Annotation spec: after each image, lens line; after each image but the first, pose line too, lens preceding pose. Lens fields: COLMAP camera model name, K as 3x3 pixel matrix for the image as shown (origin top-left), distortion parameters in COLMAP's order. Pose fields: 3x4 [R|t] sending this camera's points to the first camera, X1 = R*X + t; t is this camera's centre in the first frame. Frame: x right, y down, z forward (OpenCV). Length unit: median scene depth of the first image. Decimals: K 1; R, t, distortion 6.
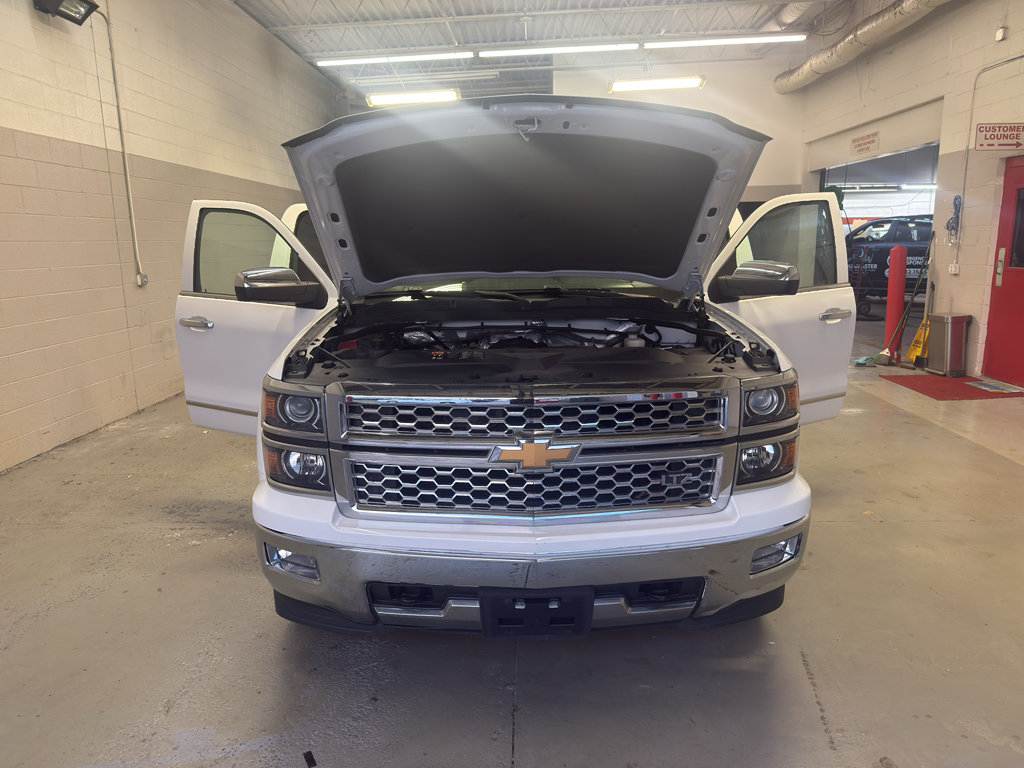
lens RADIAL K [[721.7, 0, 509.4], [0, 721.7, 386.5], [0, 0, 1]] dist [0.016910, -0.025942]
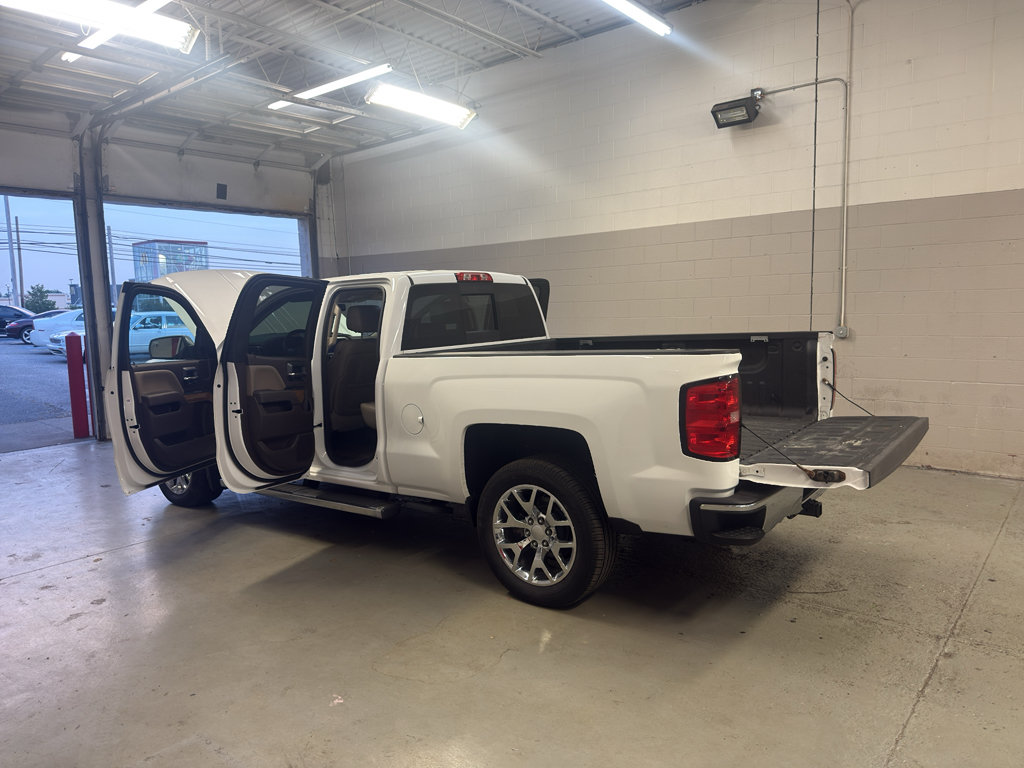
lens RADIAL K [[726.5, 0, 503.3], [0, 726.5, 388.5], [0, 0, 1]] dist [0.006469, -0.006874]
pose [[-0.629316, 0.123157, -0.767329, 1.515752], [-0.115576, 0.961552, 0.249119, -0.729839], [0.768507, 0.245460, -0.590886, 3.413962]]
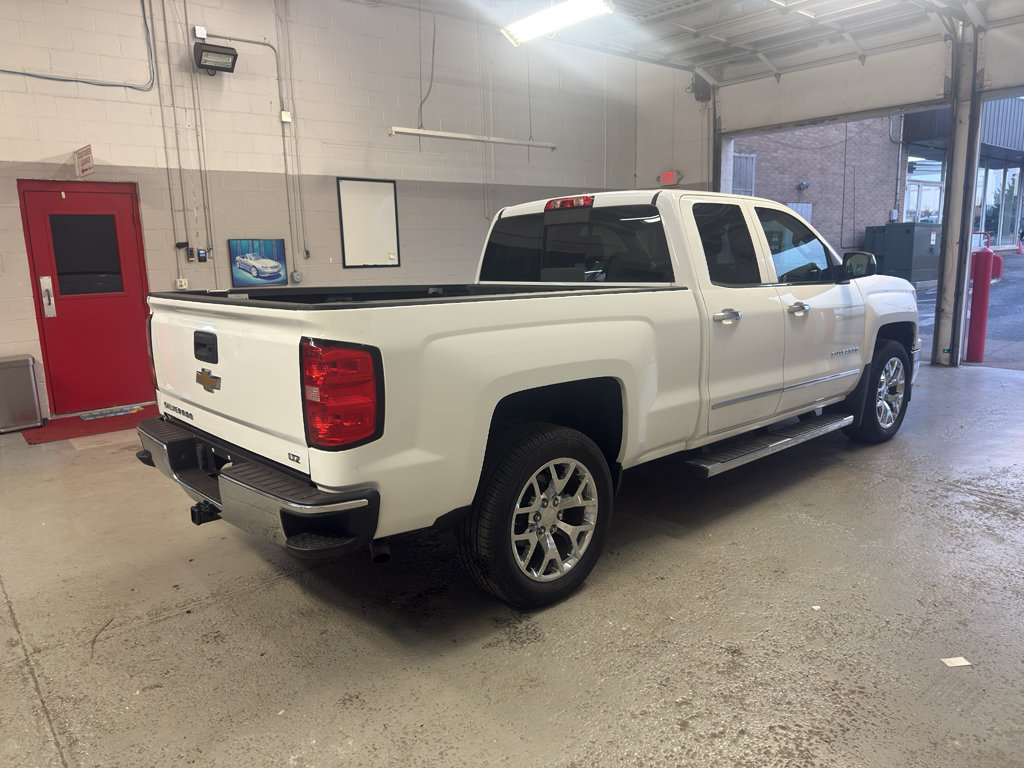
lens RADIAL K [[720.0, 0, 515.6], [0, 720.0, 385.0], [0, 0, 1]] dist [0.024541, -0.032980]
pose [[-0.661765, -0.105033, 0.742318, -1.213944], [0.185442, 0.936438, 0.297819, -0.646964], [-0.726415, 0.334743, -0.600224, 3.347196]]
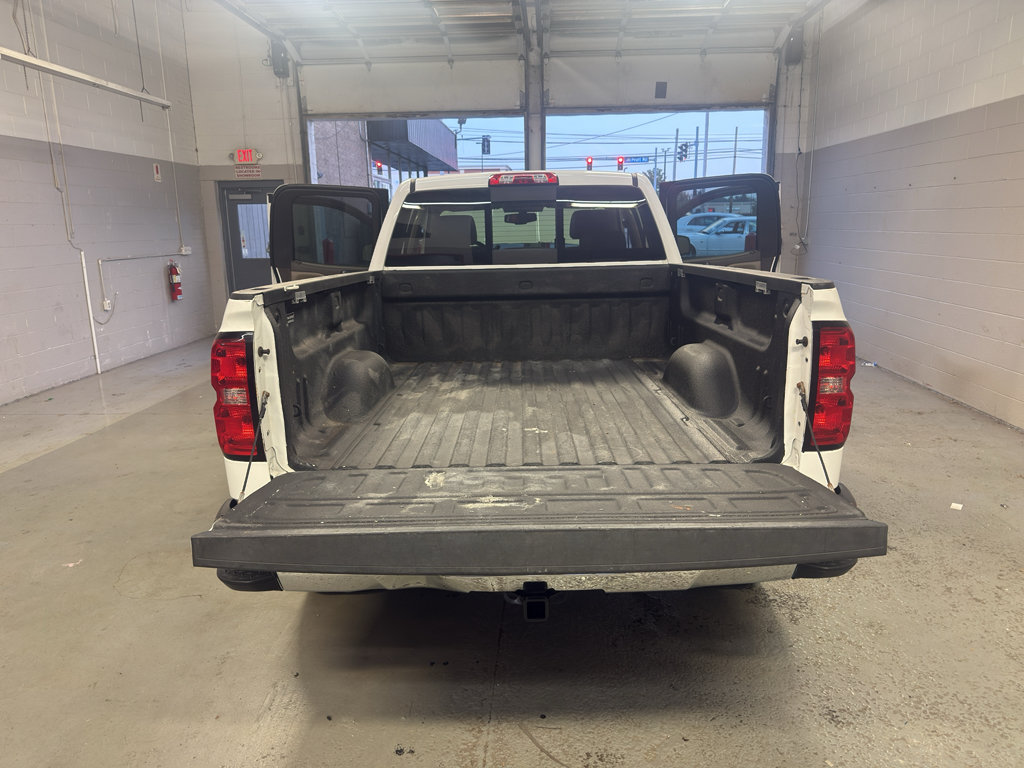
lens RADIAL K [[720.0, 0, 515.6], [0, 720.0, 385.0], [0, 0, 1]] dist [0.024541, -0.032980]
pose [[-0.999046, 0.027099, 0.034242, -0.024508], [0.038649, 0.913719, 0.404505, -0.745650], [-0.020326, 0.405443, -0.913894, 3.721195]]
